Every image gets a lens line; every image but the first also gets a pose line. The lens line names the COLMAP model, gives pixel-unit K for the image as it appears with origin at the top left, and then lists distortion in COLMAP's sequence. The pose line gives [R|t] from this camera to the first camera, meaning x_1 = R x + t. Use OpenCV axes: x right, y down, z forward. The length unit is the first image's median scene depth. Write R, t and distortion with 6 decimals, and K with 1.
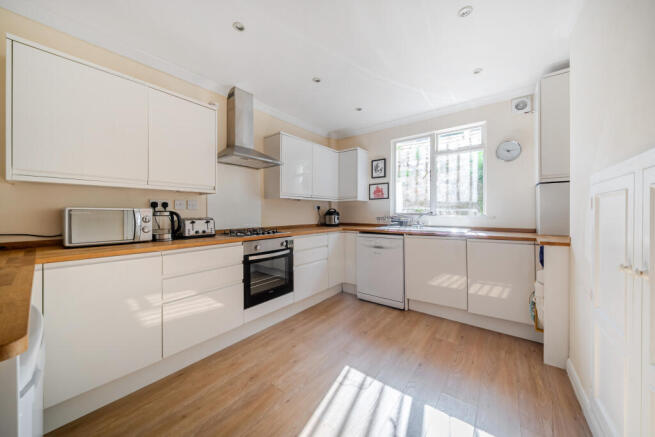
lens RADIAL K [[226.3, 0, 328.6], [0, 226.3, 215.6], [0, 0, 1]] dist [0.000867, 0.000071]
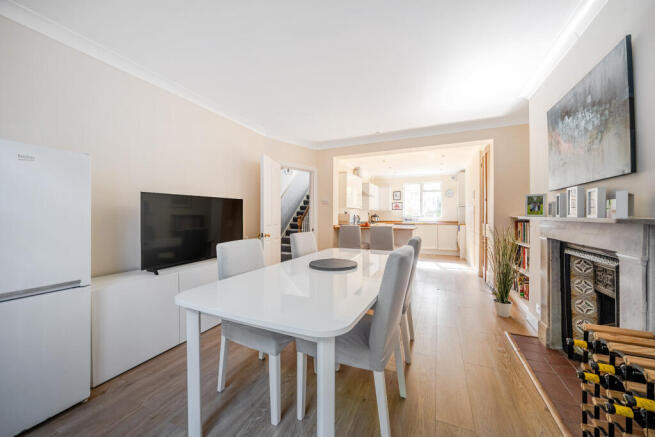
lens RADIAL K [[246.2, 0, 326.1], [0, 246.2, 218.9], [0, 0, 1]] dist [0.000045, -0.000079]
pose [[0.972833, 0.001321, 0.231503, -1.268021], [0.001452, 0.999929, -0.011807, 0.054644], [-0.231502, 0.011822, 0.972763, -1.457196]]
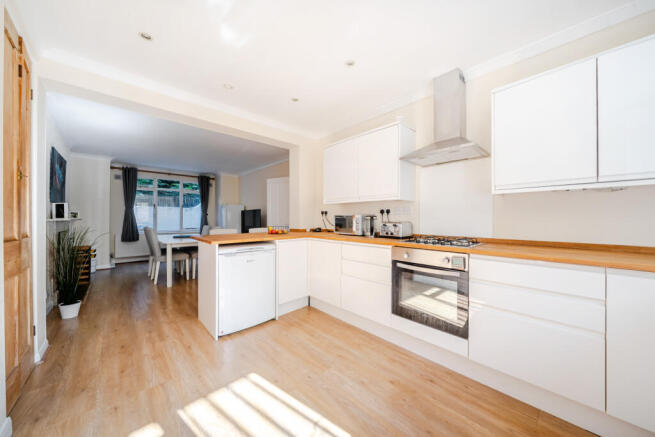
lens RADIAL K [[226.3, 0, 325.6], [0, 226.3, 215.7], [0, 0, 1]] dist [0.000867, 0.000071]
pose [[-0.152132, -0.002254, -0.988358, 0.654006], [-0.008659, 0.999962, -0.000948, -0.017355], [0.988322, 0.008414, -0.152146, 0.837834]]
